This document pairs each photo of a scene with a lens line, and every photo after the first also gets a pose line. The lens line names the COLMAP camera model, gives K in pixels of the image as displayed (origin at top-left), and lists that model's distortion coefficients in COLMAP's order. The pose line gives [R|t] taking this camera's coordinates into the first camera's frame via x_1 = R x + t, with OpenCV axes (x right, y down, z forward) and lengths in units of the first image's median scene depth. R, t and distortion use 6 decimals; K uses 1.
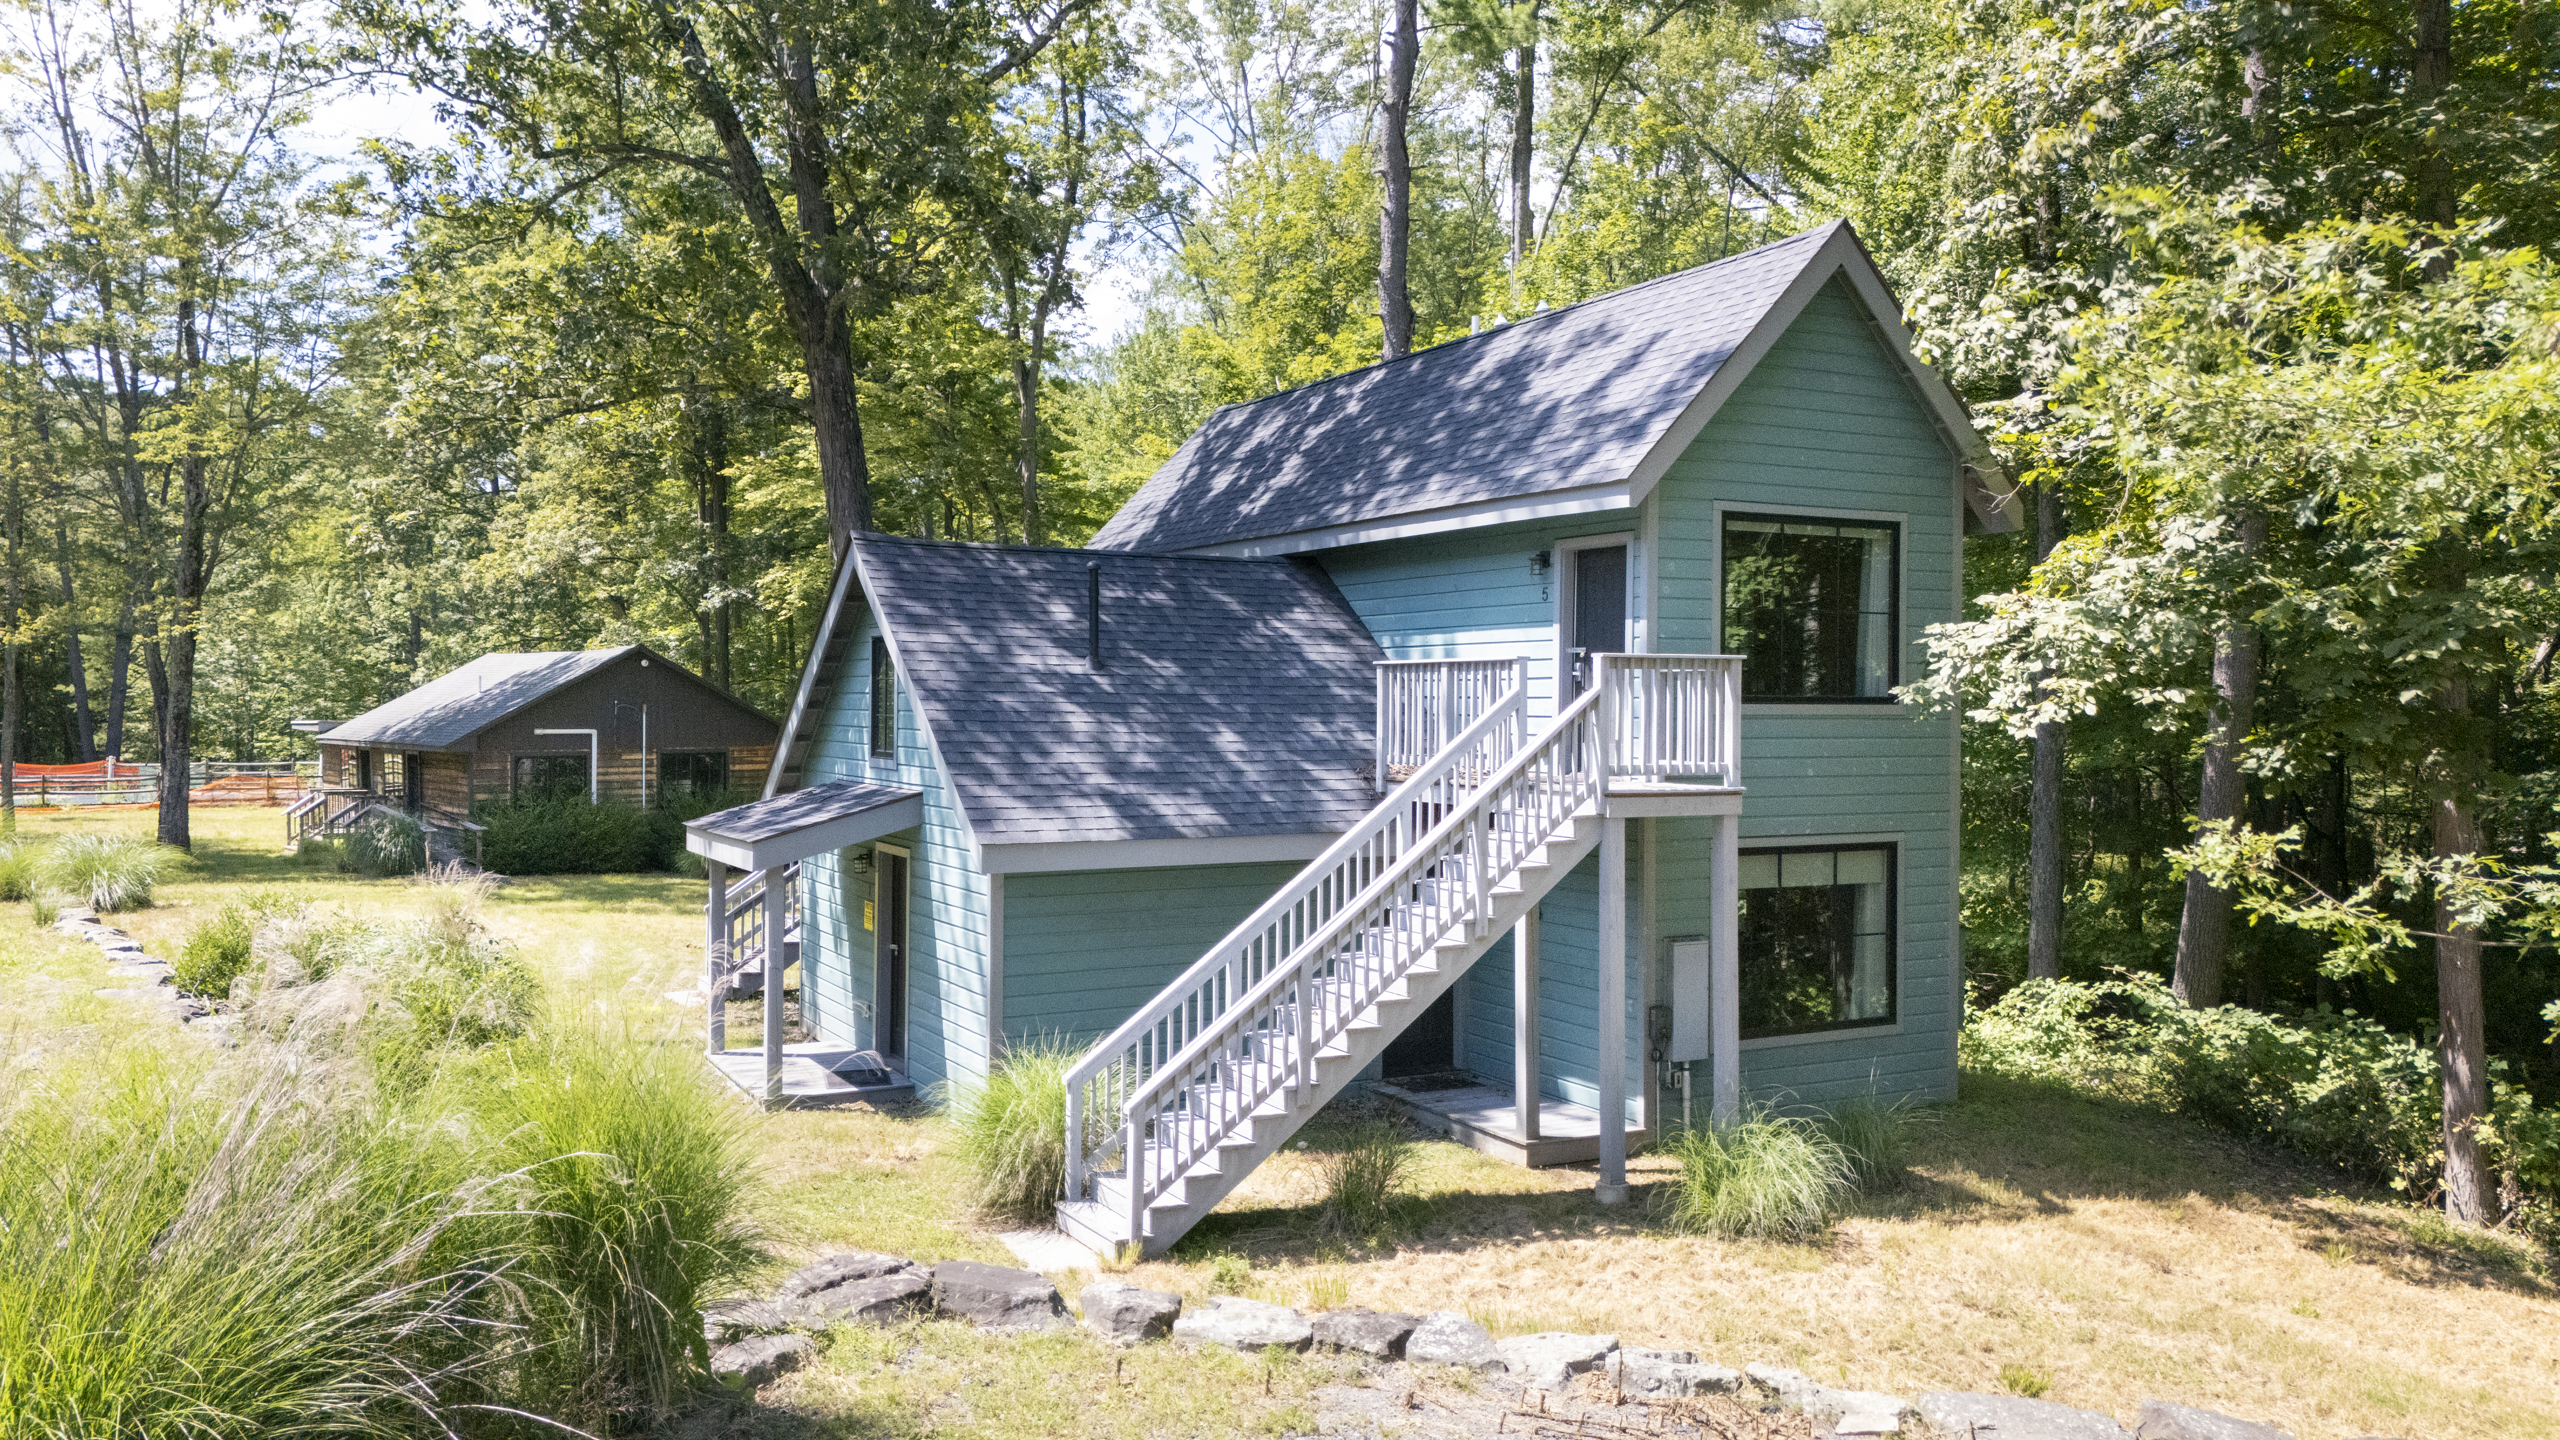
lens RADIAL K [[1949.0, 0, 1290.8], [0, 1949.0, 724.8], [0, 0, 1]] dist [0.093476, -0.091365]
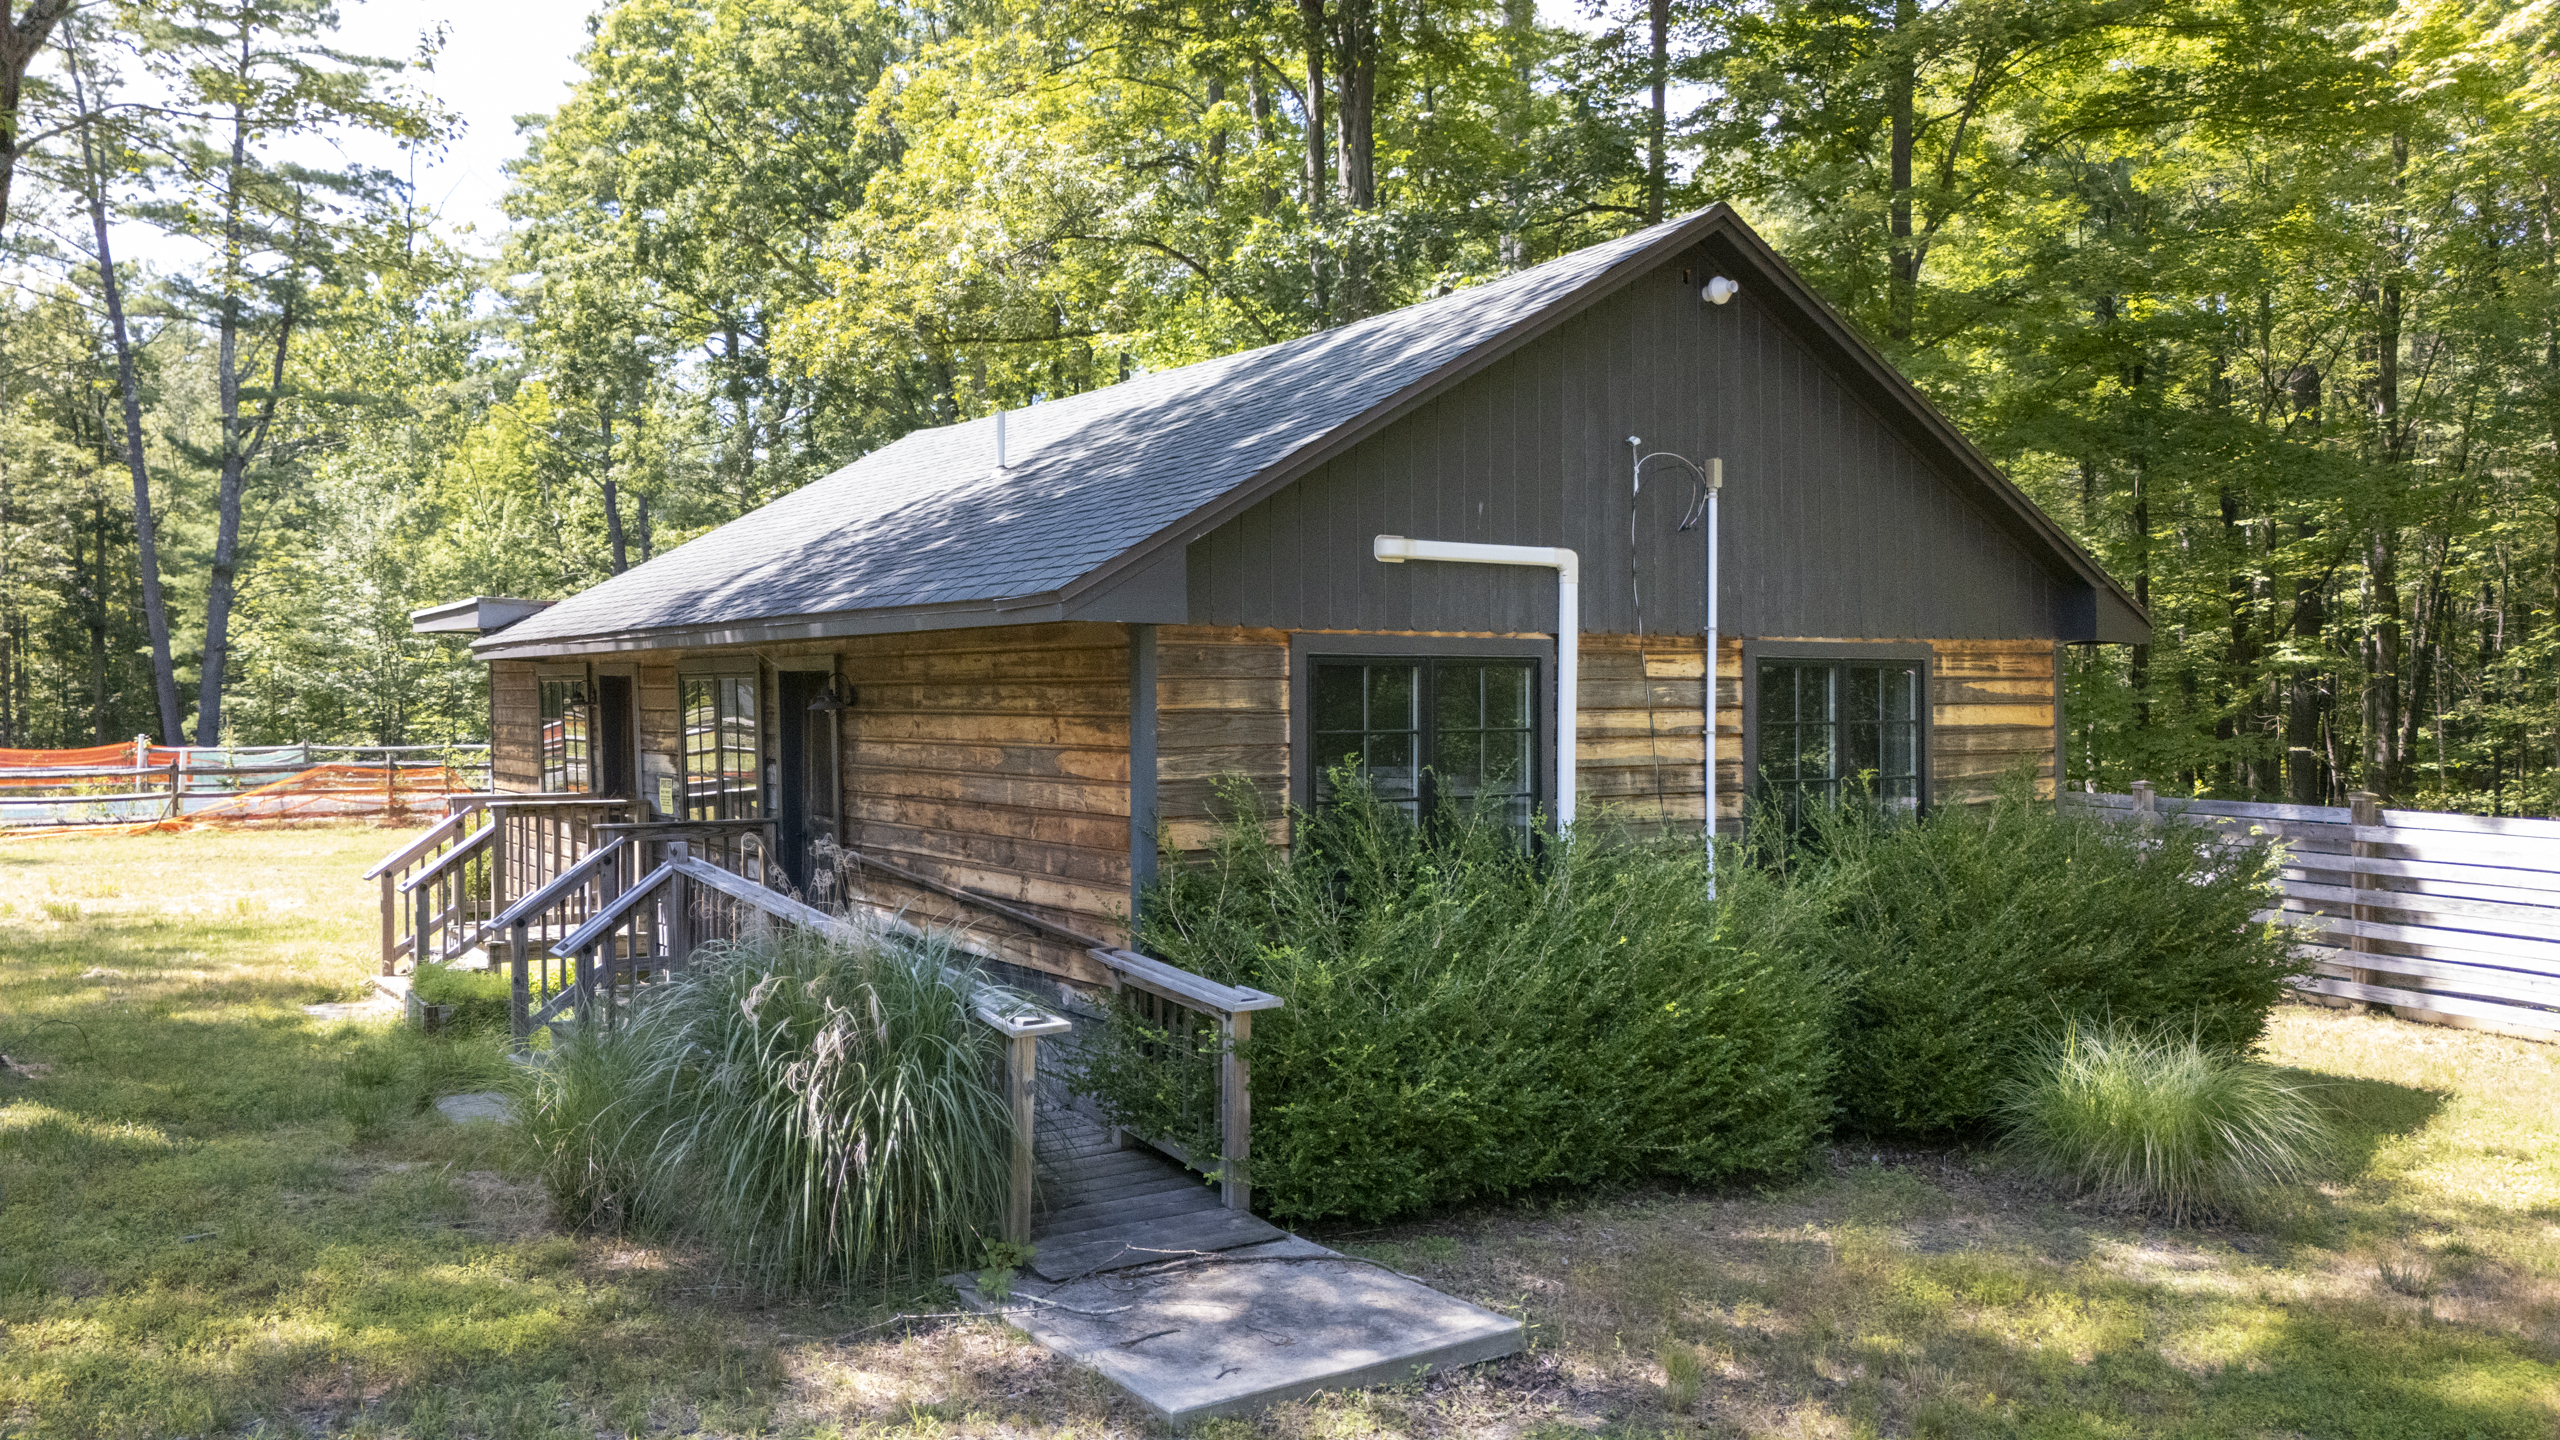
lens RADIAL K [[1949.0, 0, 1290.8], [0, 1949.0, 724.8], [0, 0, 1]] dist [0.093476, -0.091365]
pose [[0.997292, -0.006546, -0.073251, -0.337090], [0.006765, 0.999973, 0.002755, 0.020667], [0.073231, -0.003243, 0.997310, 0.694343]]
